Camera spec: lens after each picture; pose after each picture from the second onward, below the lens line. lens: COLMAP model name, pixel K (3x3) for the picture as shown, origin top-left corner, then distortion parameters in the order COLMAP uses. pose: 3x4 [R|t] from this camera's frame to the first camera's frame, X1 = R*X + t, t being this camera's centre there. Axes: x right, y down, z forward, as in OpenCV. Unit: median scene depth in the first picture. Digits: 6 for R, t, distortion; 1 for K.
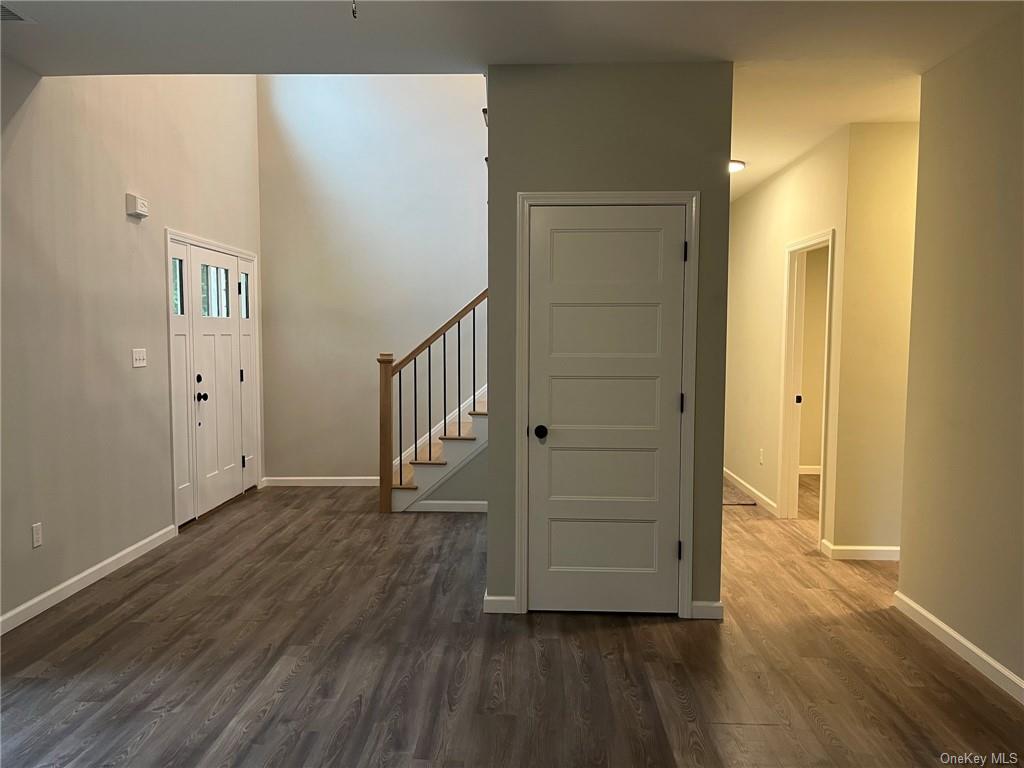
lens RADIAL K [[779.8, 0, 512.0], [0, 779.8, 384.0], [0, 0, 1]] dist [0.032841, -0.008546]
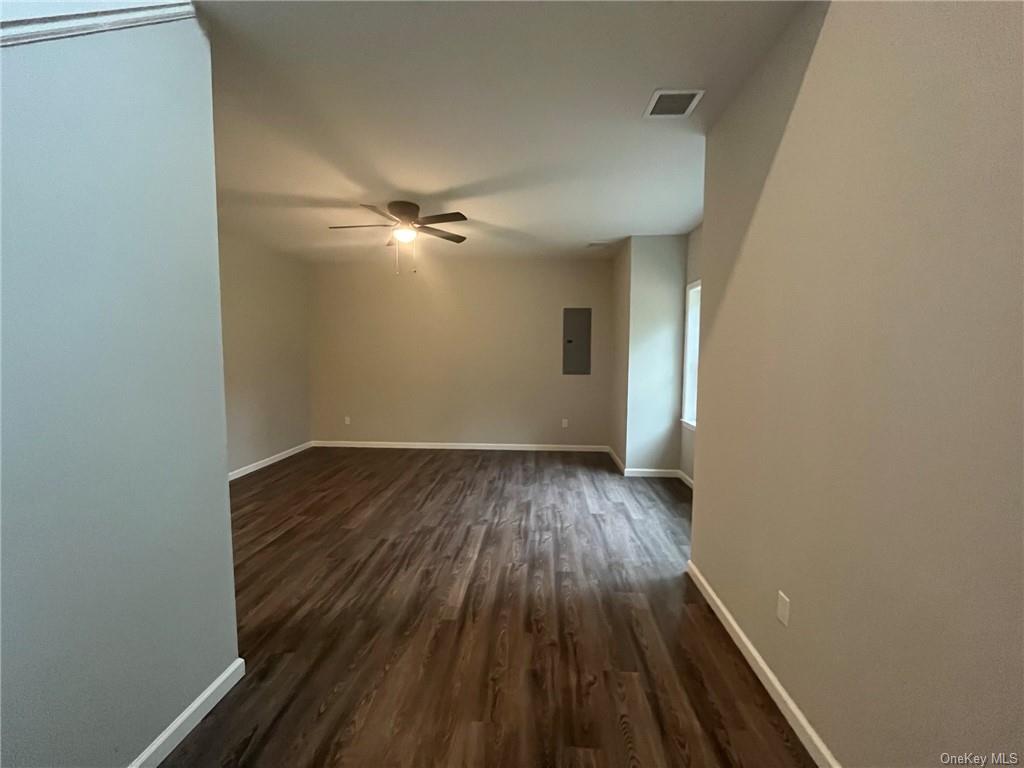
lens RADIAL K [[421.4, 0, 509.8], [0, 421.4, 384.7], [0, 0, 1]] dist [-0.001784, -0.000375]
pose [[-0.998929, -0.004008, 0.046094, -0.430669], [0.002774, 0.989261, 0.146132, -0.113784], [-0.046185, 0.146104, -0.988191, 1.730008]]
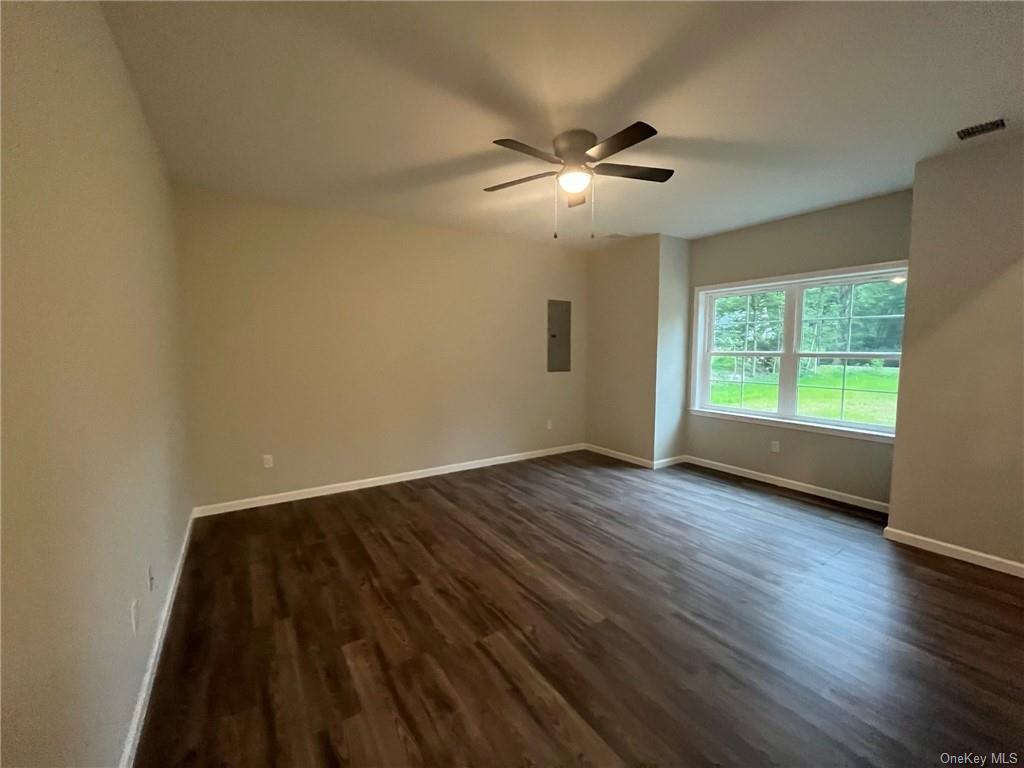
lens RADIAL K [[421.4, 0, 509.8], [0, 421.4, 384.7], [0, 0, 1]] dist [-0.001784, -0.000375]
pose [[-0.821580, 0.051258, -0.567784, 0.509702], [-0.039390, 0.988466, 0.146233, -0.077604], [0.568731, 0.142508, -0.810084, 1.173662]]
